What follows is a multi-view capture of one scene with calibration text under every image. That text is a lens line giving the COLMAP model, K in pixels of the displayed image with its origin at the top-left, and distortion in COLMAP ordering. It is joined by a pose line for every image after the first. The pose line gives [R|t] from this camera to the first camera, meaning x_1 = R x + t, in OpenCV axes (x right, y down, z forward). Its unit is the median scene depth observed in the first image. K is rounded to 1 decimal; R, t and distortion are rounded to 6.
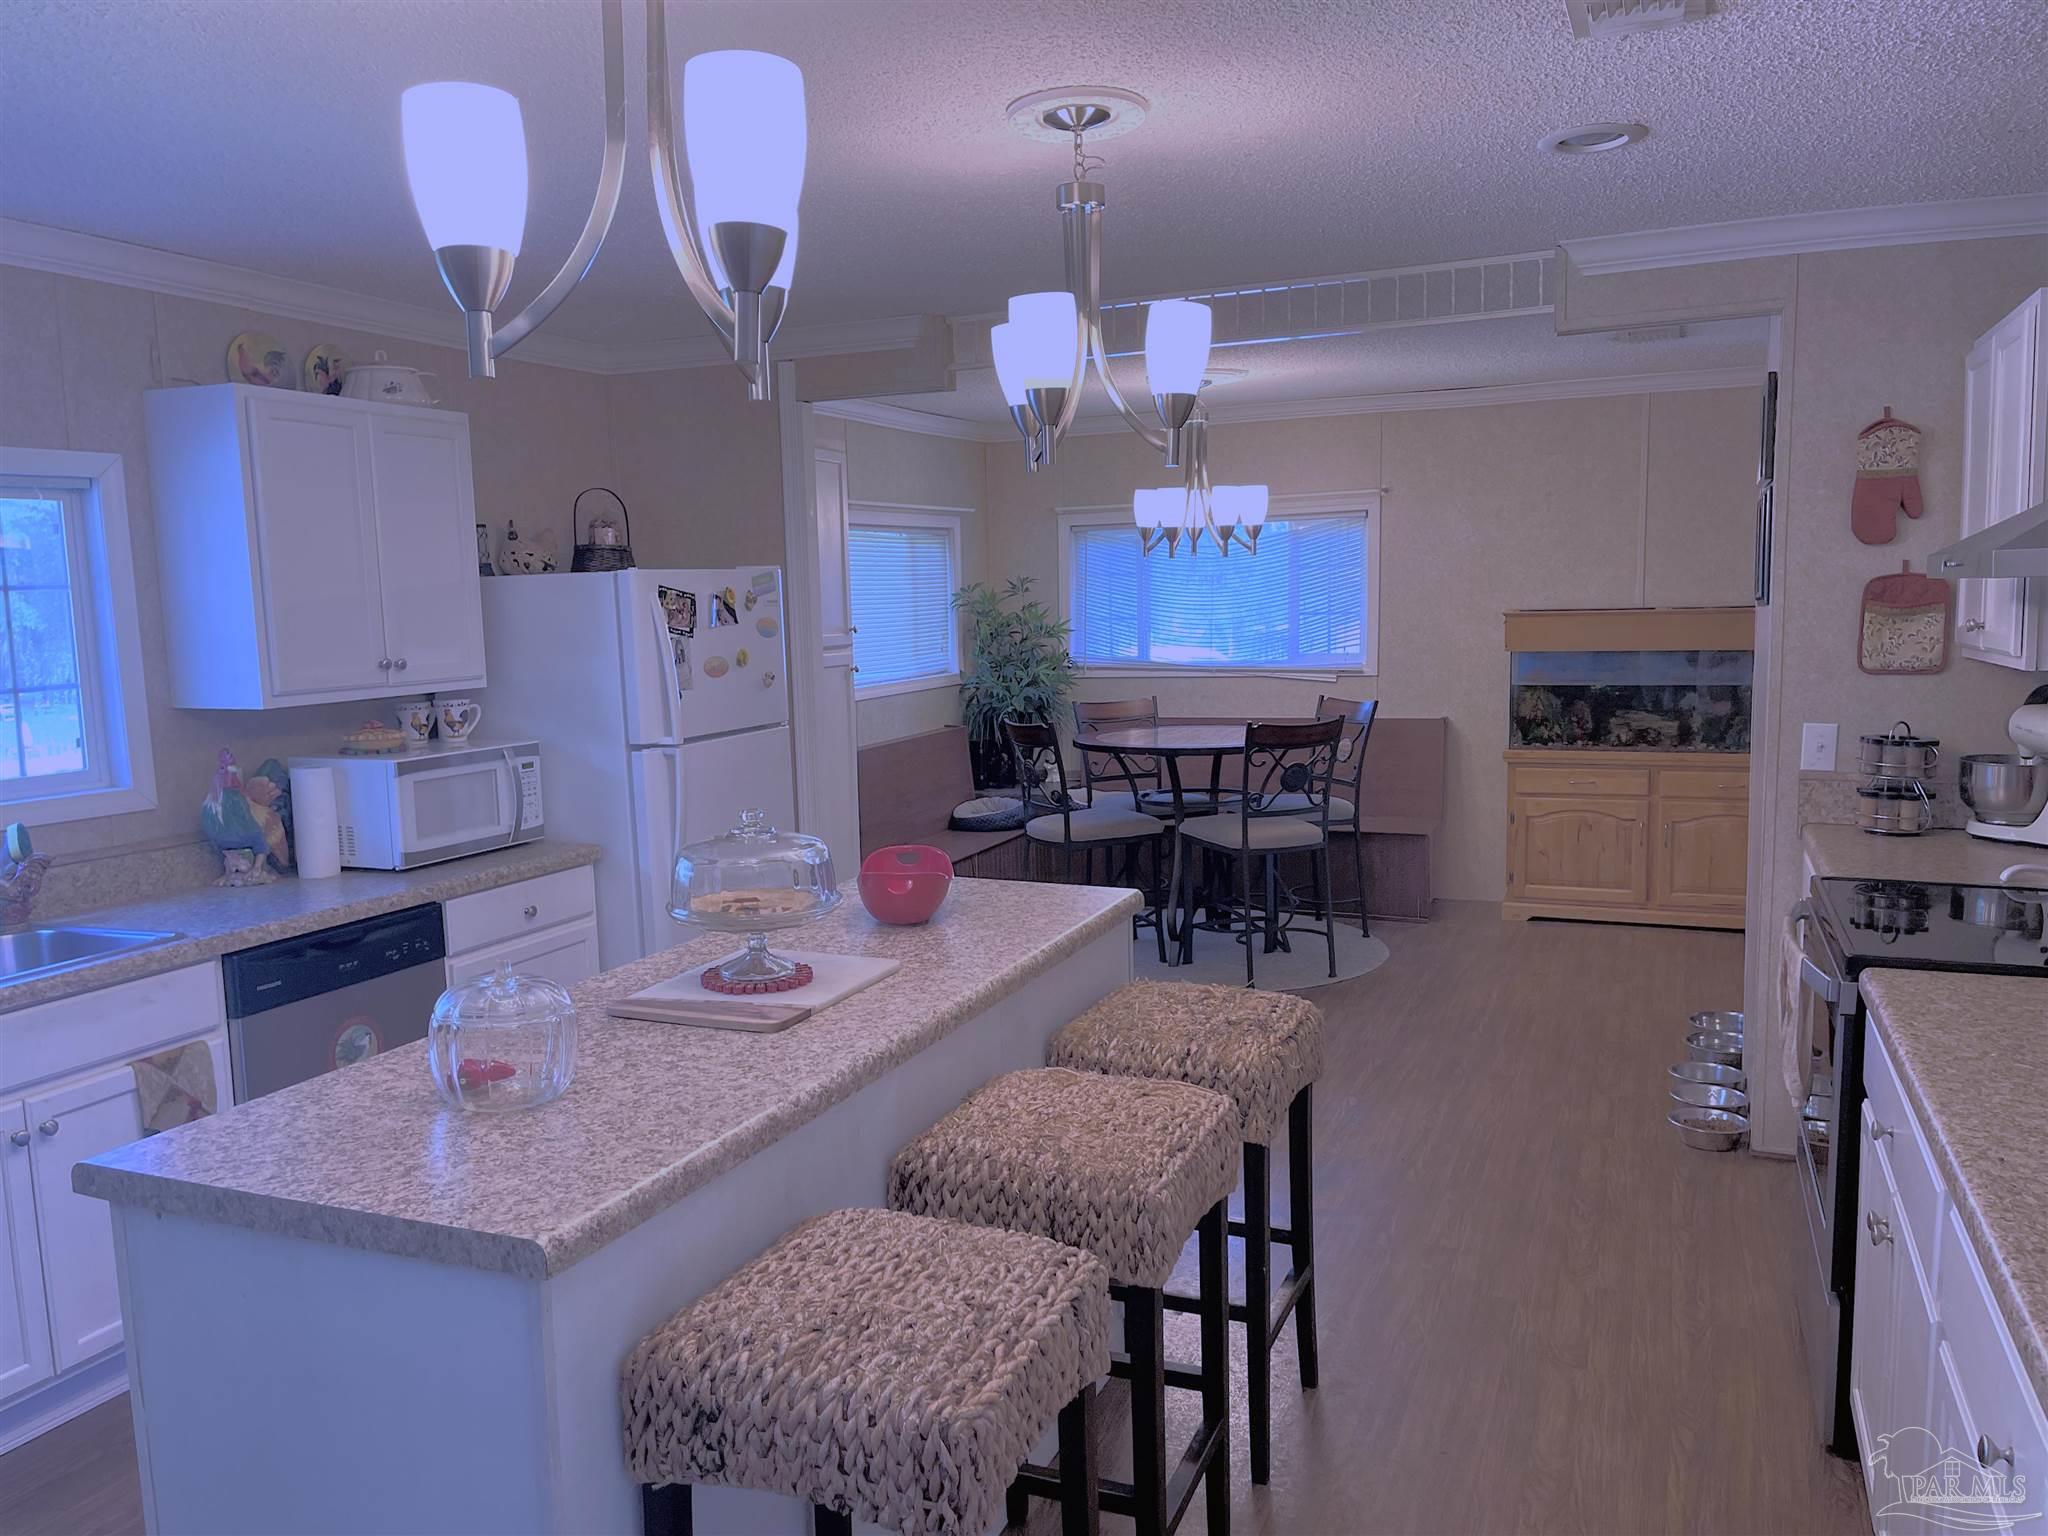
lens RADIAL K [[1555.9, 0, 1010.5], [0, 1555.9, 777.9], [0, 0, 1]] dist [0.073685, -0.086132]
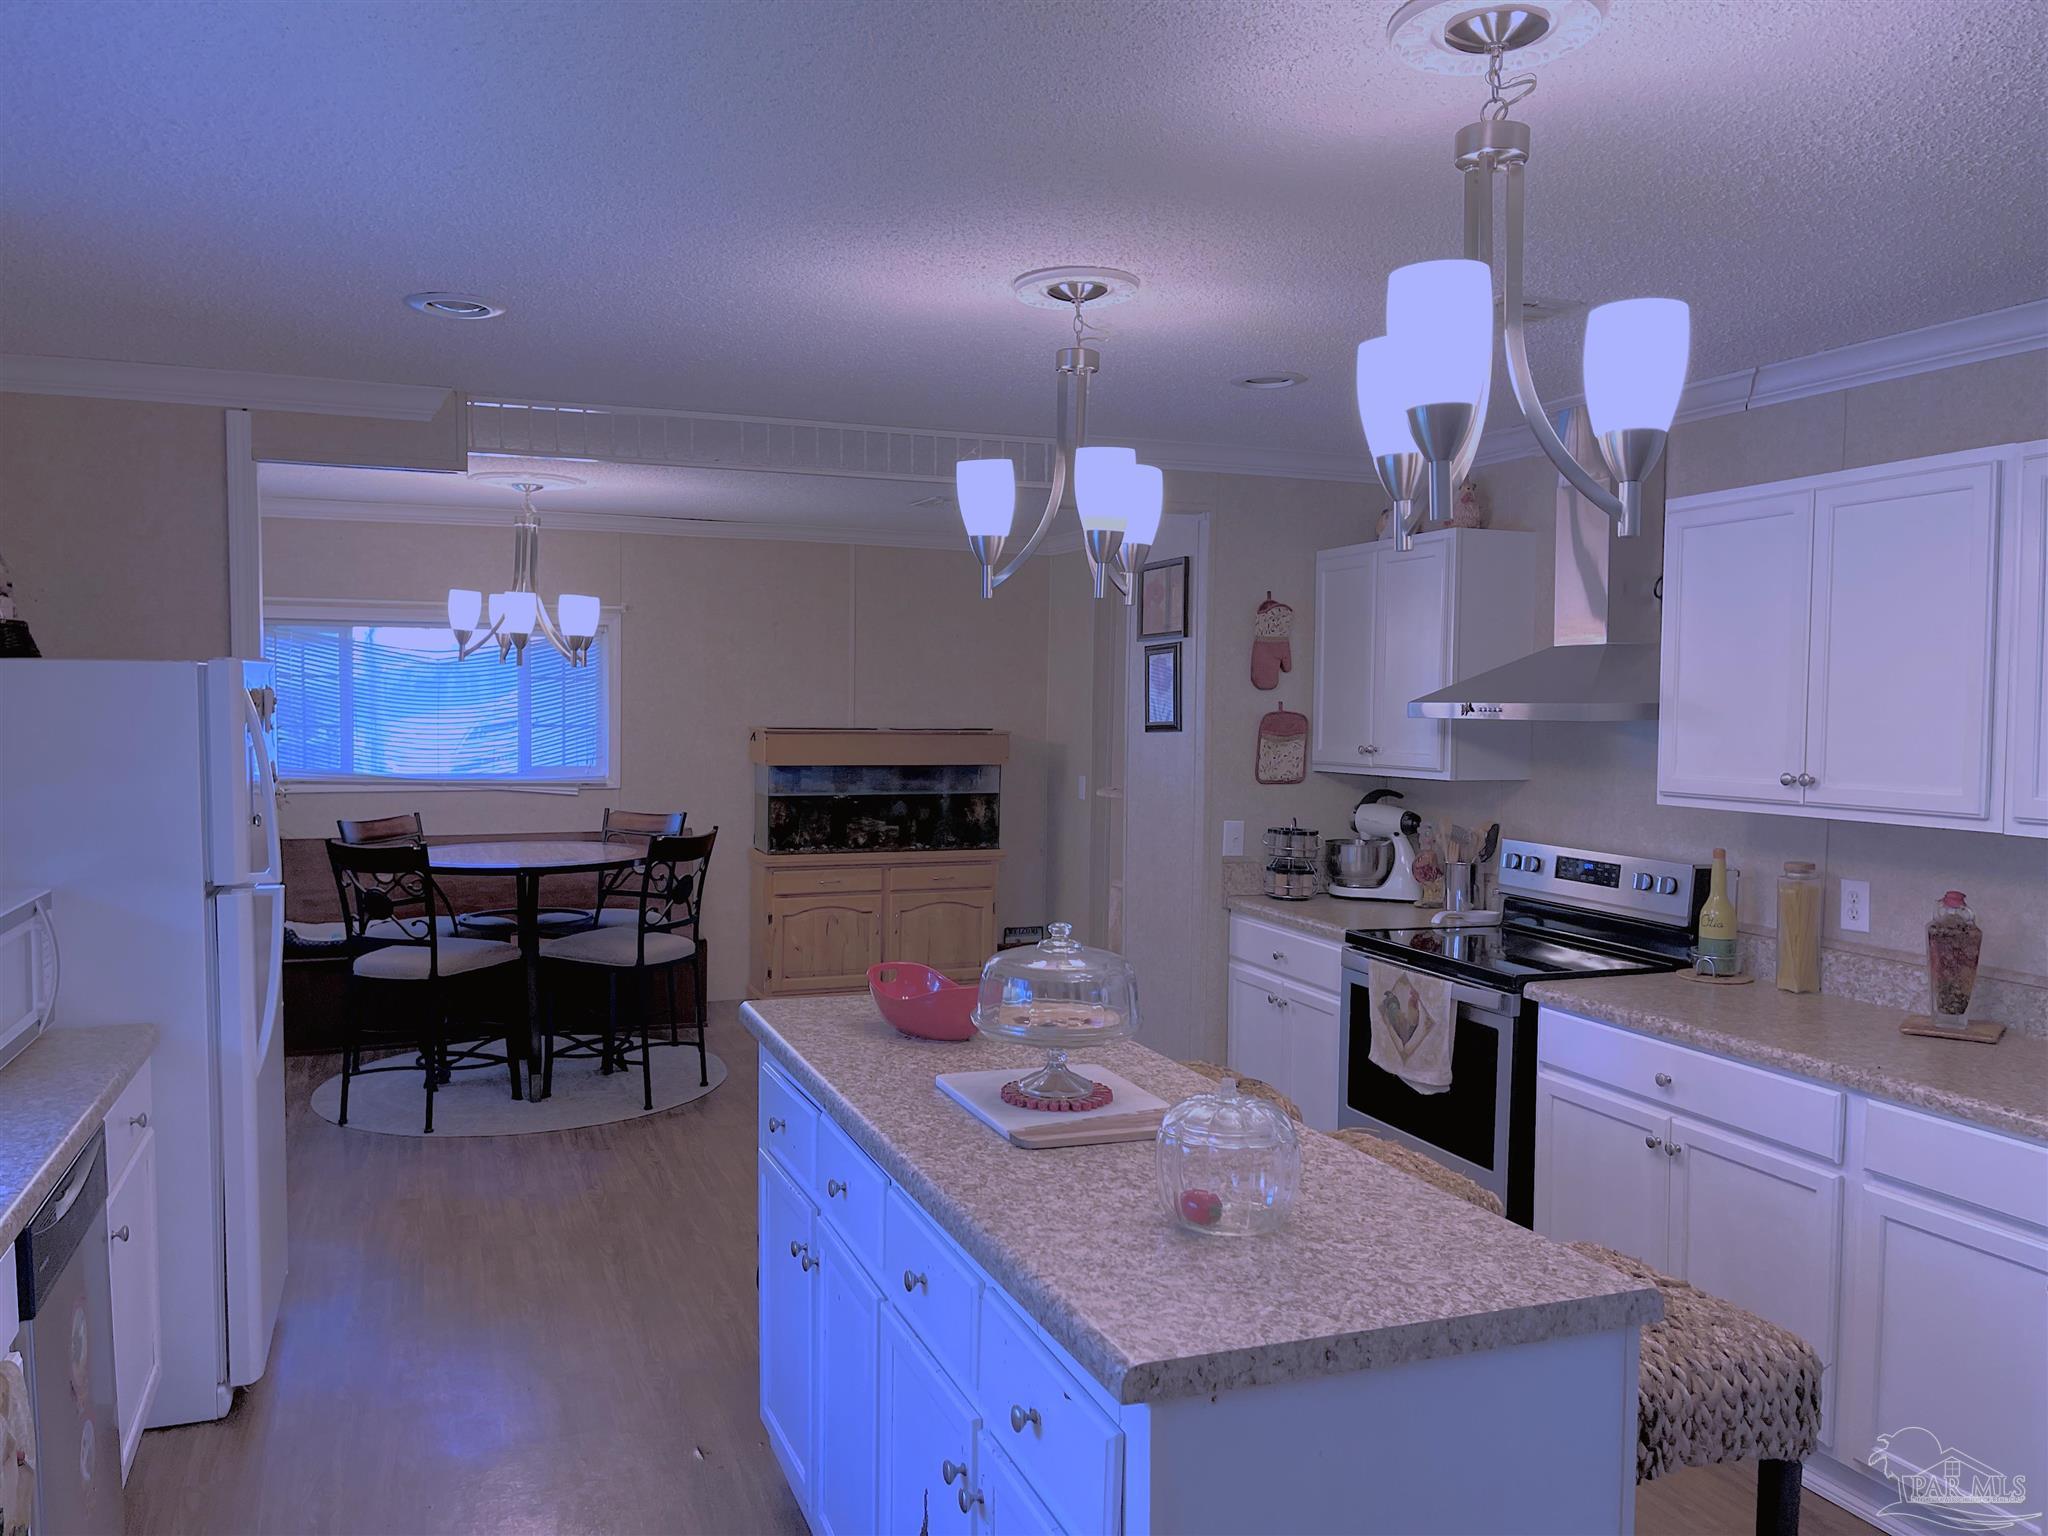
lens RADIAL K [[1555.9, 0, 1017.2], [0, 1555.9, 788.0], [0, 0, 1]] dist [0.073685, -0.086132]
pose [[0.716774, -0.009953, 0.697235, -0.497413], [0.054773, 0.997612, -0.042067, -0.015385], [-0.695151, 0.068342, 0.715607, 0.166654]]
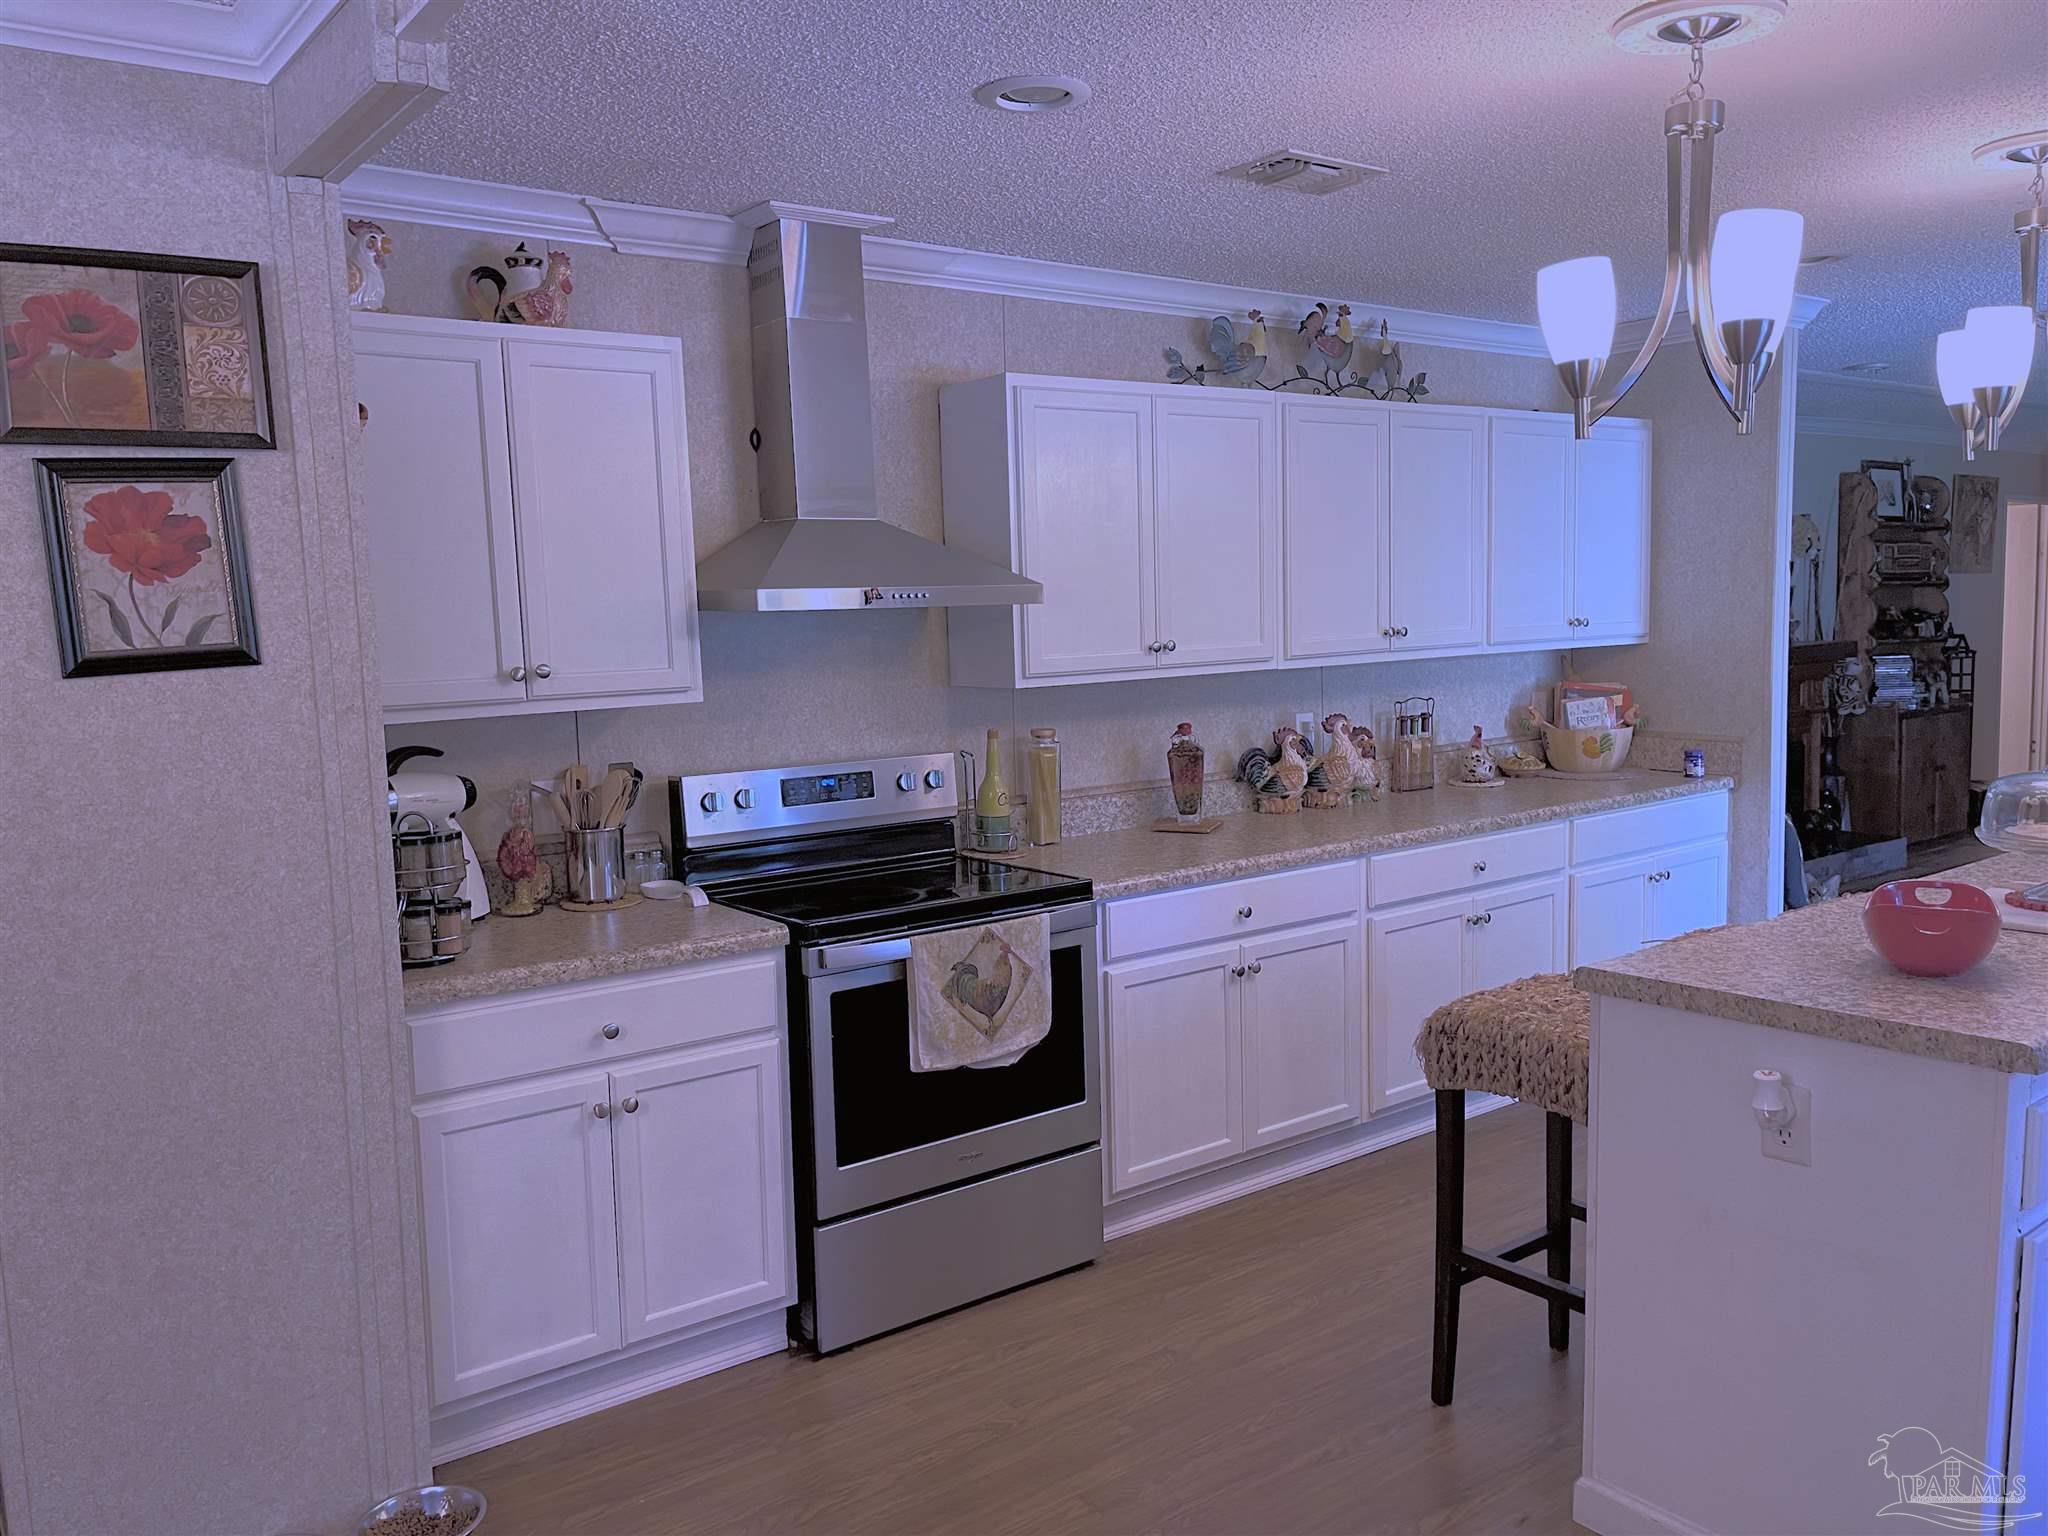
lens RADIAL K [[1555.9, 0, 981.8], [0, 1555.9, 806.0], [0, 0, 1]] dist [0.073685, -0.086132]
pose [[-0.860550, -0.018348, 0.509036, -0.037512], [0.105865, 0.971086, 0.213971, -0.150270], [-0.498244, 0.238022, -0.833726, 1.321496]]
